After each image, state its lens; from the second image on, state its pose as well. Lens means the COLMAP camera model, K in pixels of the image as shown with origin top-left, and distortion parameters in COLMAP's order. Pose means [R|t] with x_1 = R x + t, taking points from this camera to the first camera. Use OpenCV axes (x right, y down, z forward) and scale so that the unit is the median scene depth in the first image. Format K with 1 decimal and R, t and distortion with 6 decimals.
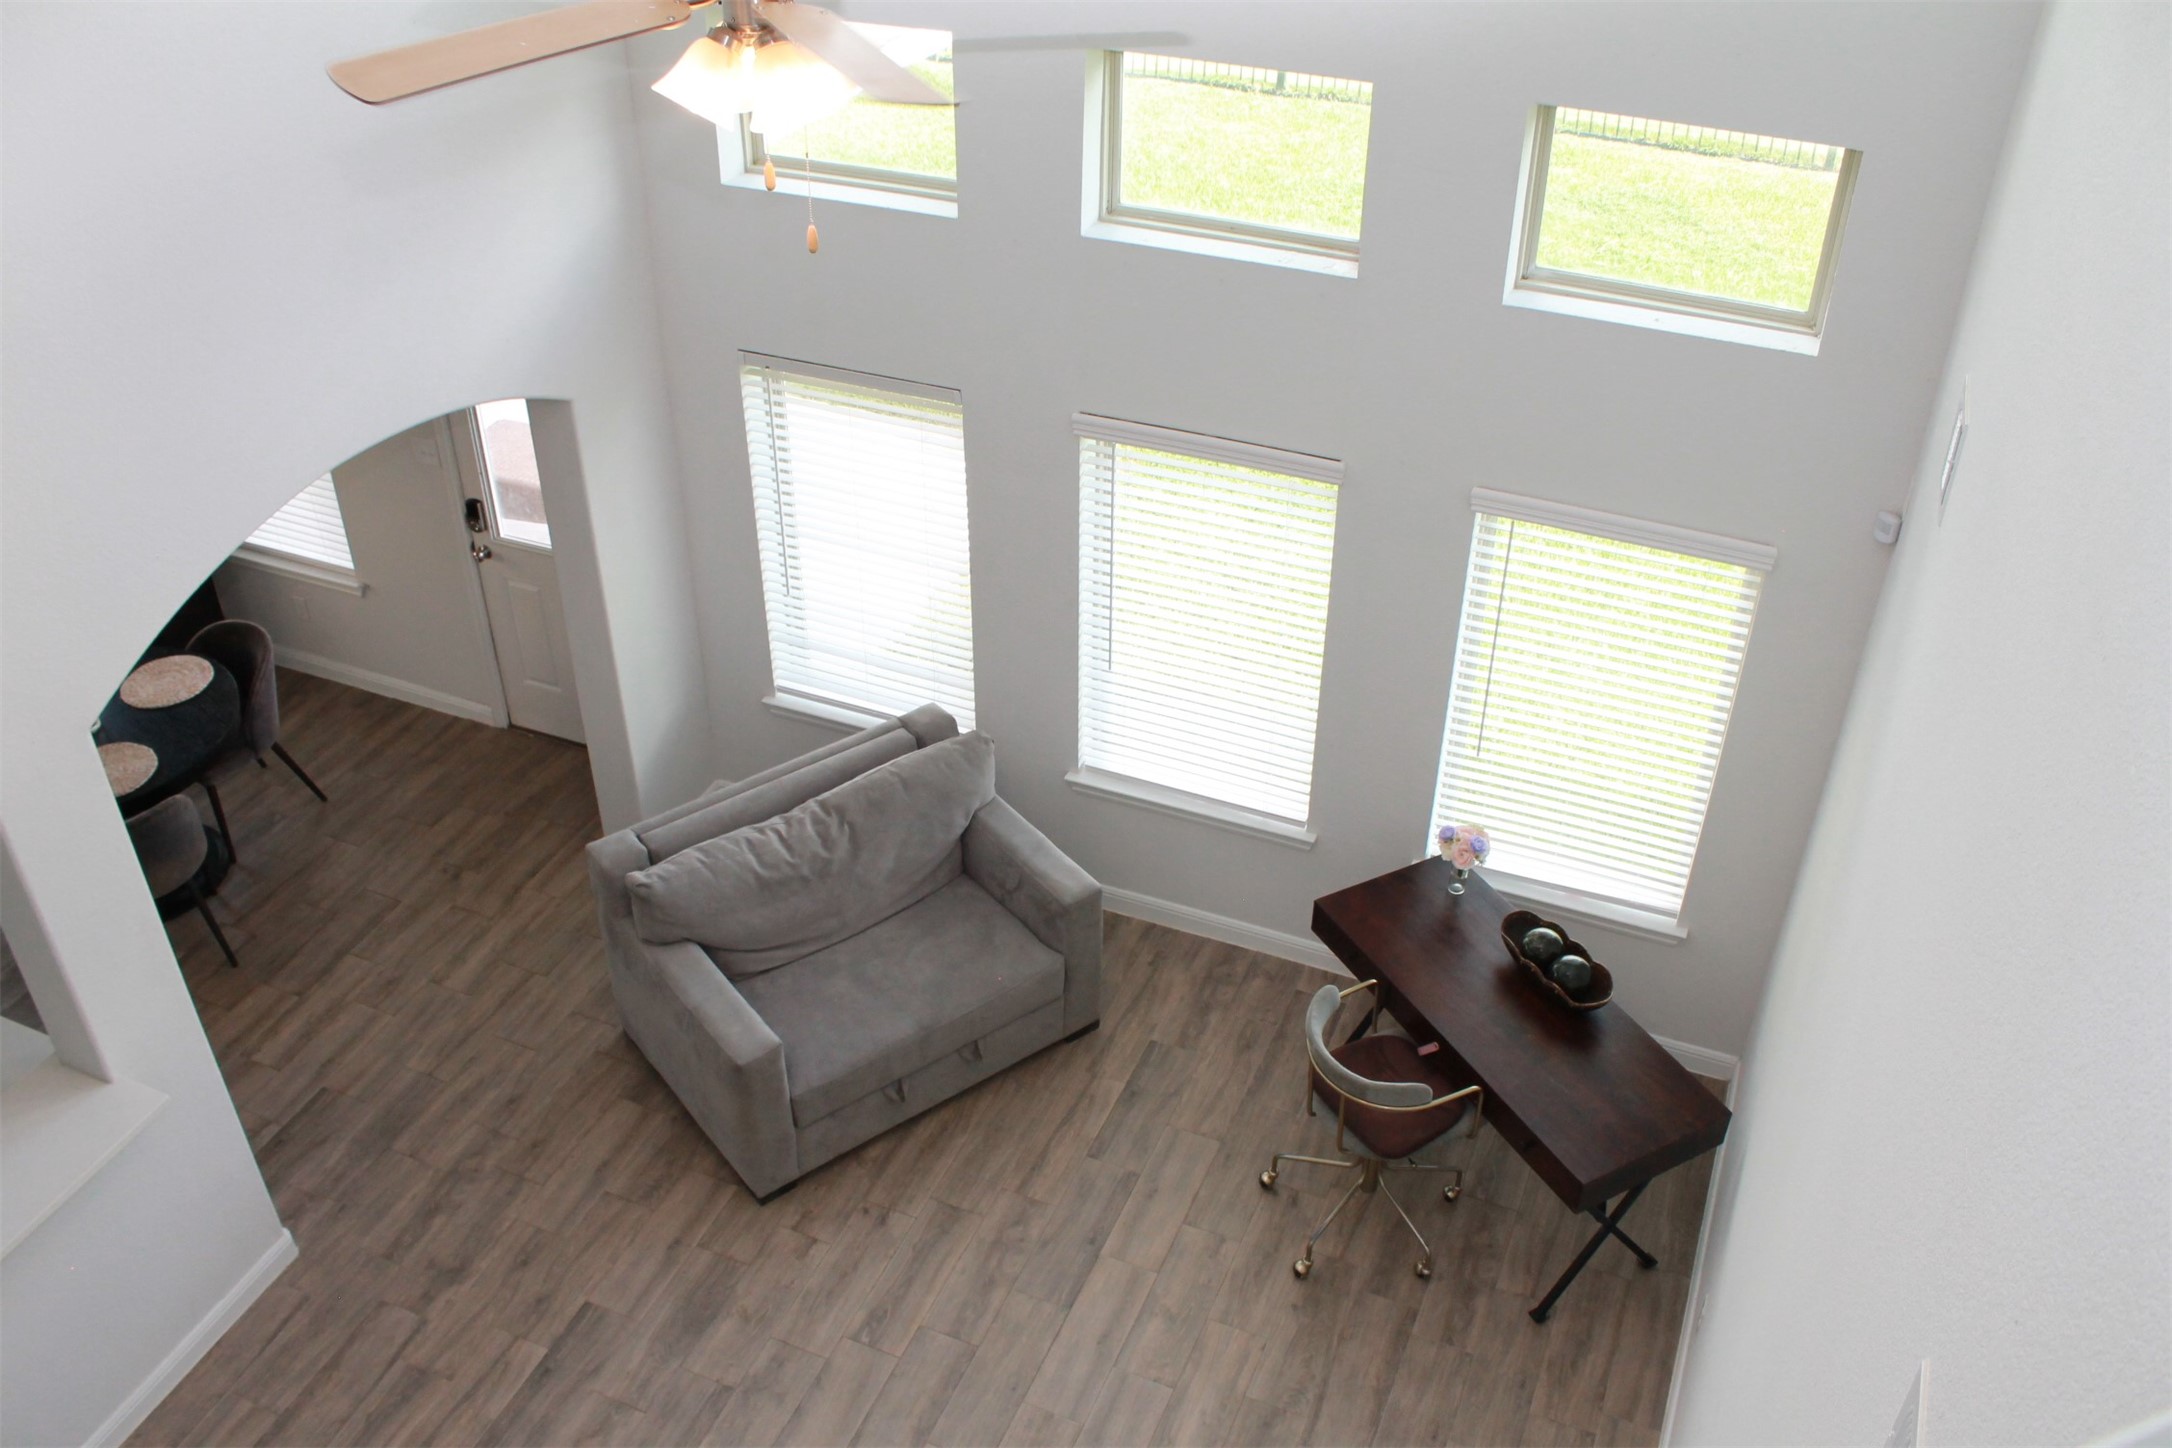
lens RADIAL K [[1829.4, 0, 1086.0], [0, 1829.4, 724.0], [0, 0, 1]] dist [-0.166965, 0.144789]
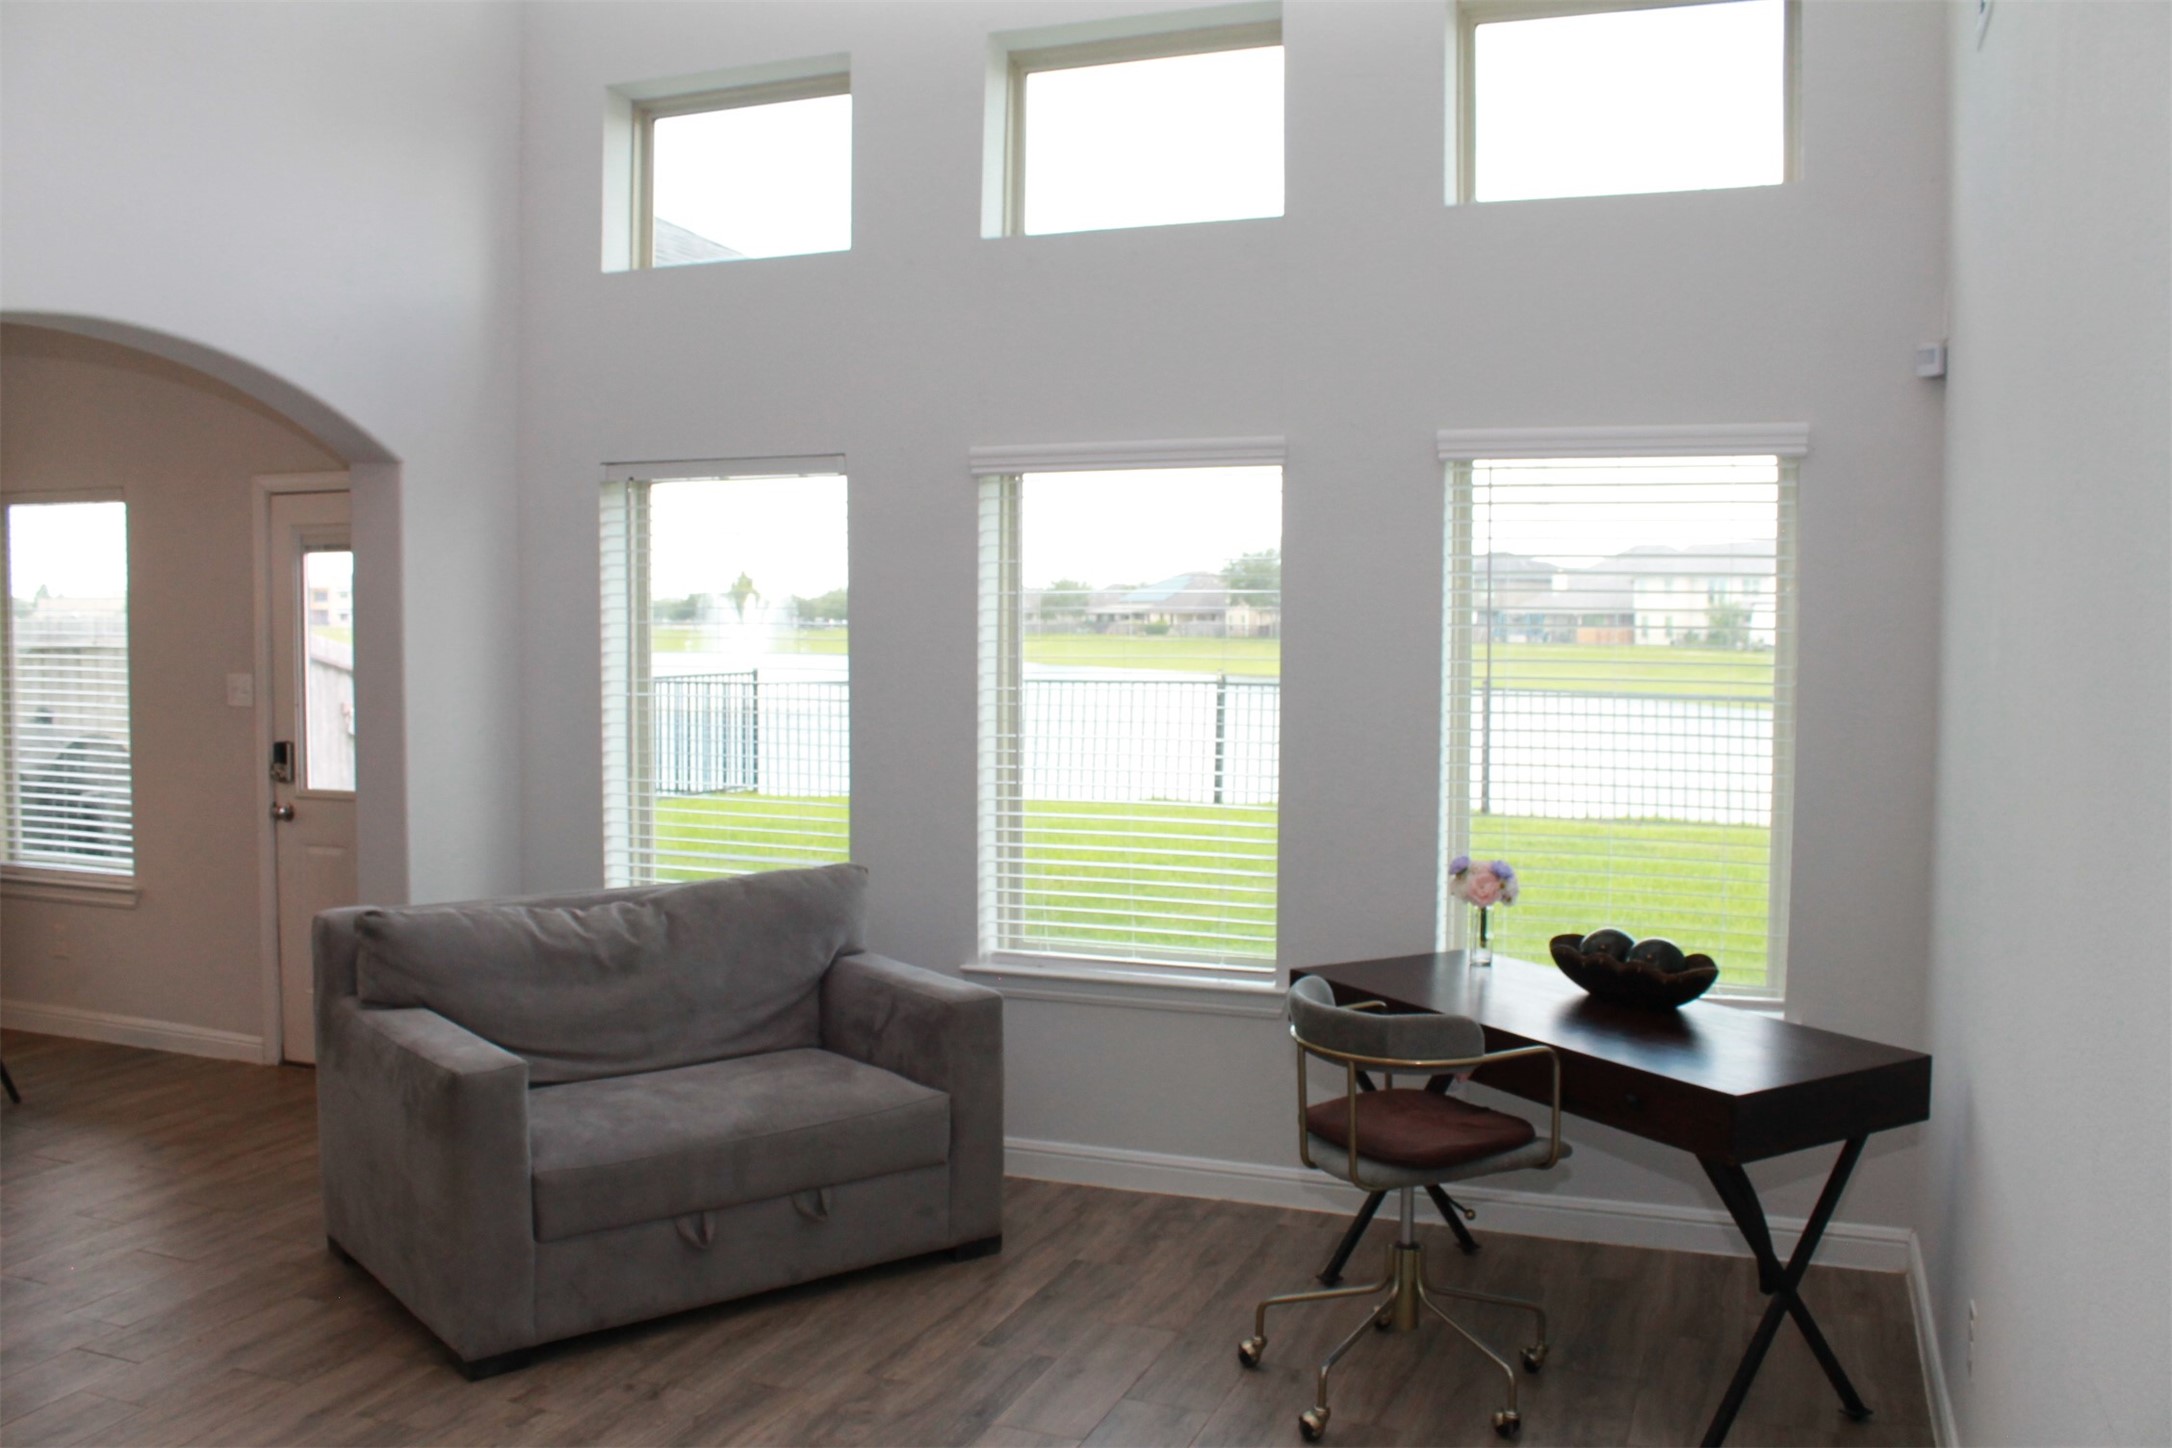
lens RADIAL K [[1829.4, 0, 1086.0], [0, 1829.4, 724.0], [0, 0, 1]] dist [-0.166965, 0.144789]
pose [[0.999627, -0.002493, 0.027190, 0.023148], [0.016427, 0.850345, -0.525970, 0.391334], [-0.021810, 0.526220, 0.850069, 0.322347]]
